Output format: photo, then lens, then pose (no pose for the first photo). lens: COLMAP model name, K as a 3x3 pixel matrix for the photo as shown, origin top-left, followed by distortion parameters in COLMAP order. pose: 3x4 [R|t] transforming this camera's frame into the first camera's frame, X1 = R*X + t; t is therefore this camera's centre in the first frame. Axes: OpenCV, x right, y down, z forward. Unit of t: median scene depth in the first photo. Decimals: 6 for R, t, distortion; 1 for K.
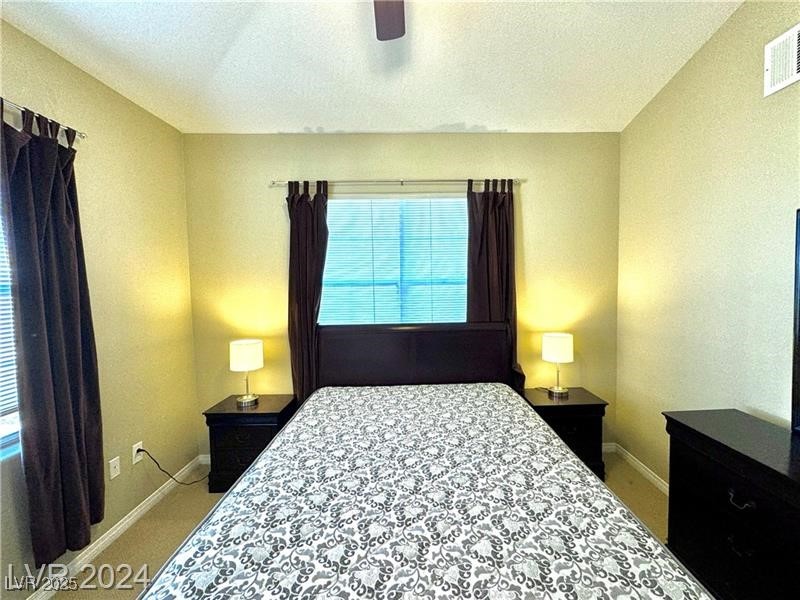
lens RADIAL K [[340.1, 0, 400.0], [0, 340.1, 300.0], [0, 0, 1]] dist [-0.004858, -0.000502]
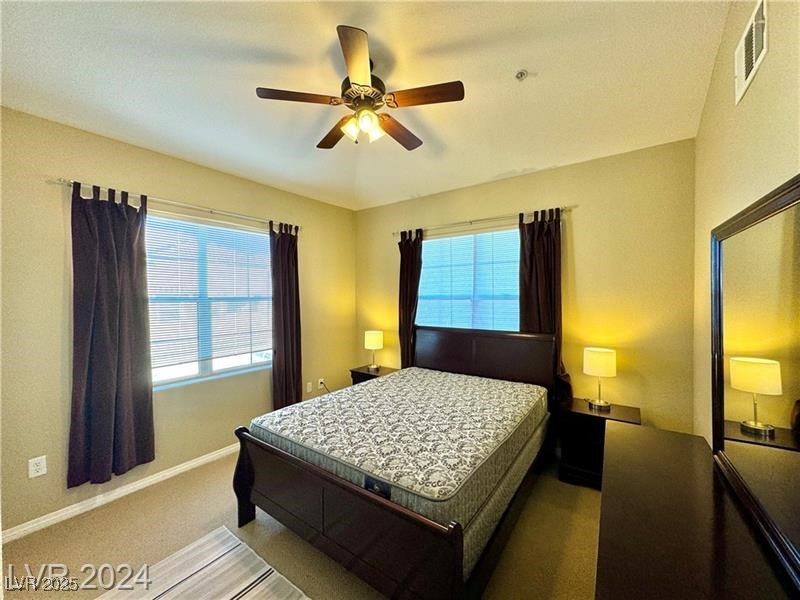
lens RADIAL K [[317.4, 0, 400.0], [0, 317.4, 300.0], [0, 0, 1]] dist [-0.001179, 0.000083]
pose [[0.794984, 0.019537, -0.606316, 0.556658], [-0.040504, 0.998960, -0.020918, -0.004467], [0.605277, 0.041188, 0.794948, -0.150579]]
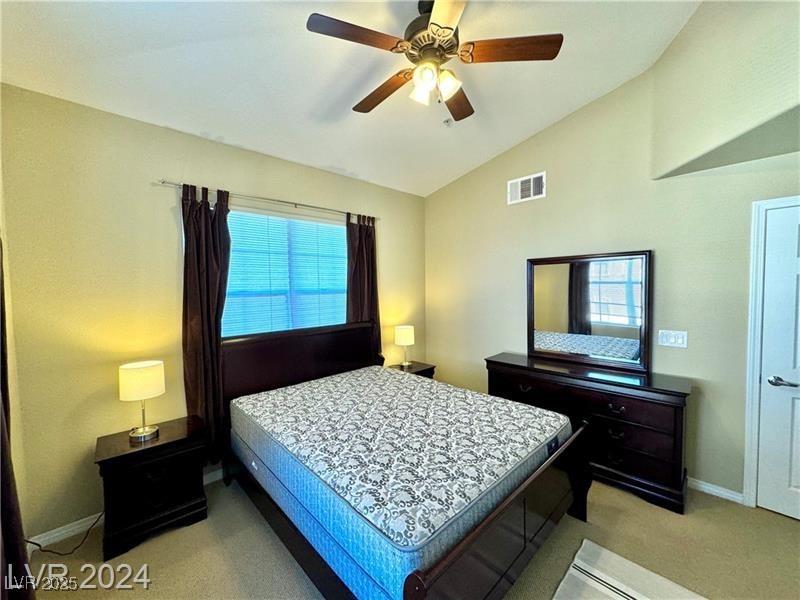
lens RADIAL K [[322.1, 0, 391.4], [0, 322.1, 294.7], [0, 0, 1]] dist [0.001654, 0.000100]
pose [[0.760454, -0.004987, 0.649373, -0.464795], [0.036935, 0.998684, -0.035583, 0.006182], [-0.648341, 0.051044, 0.759637, -0.017474]]
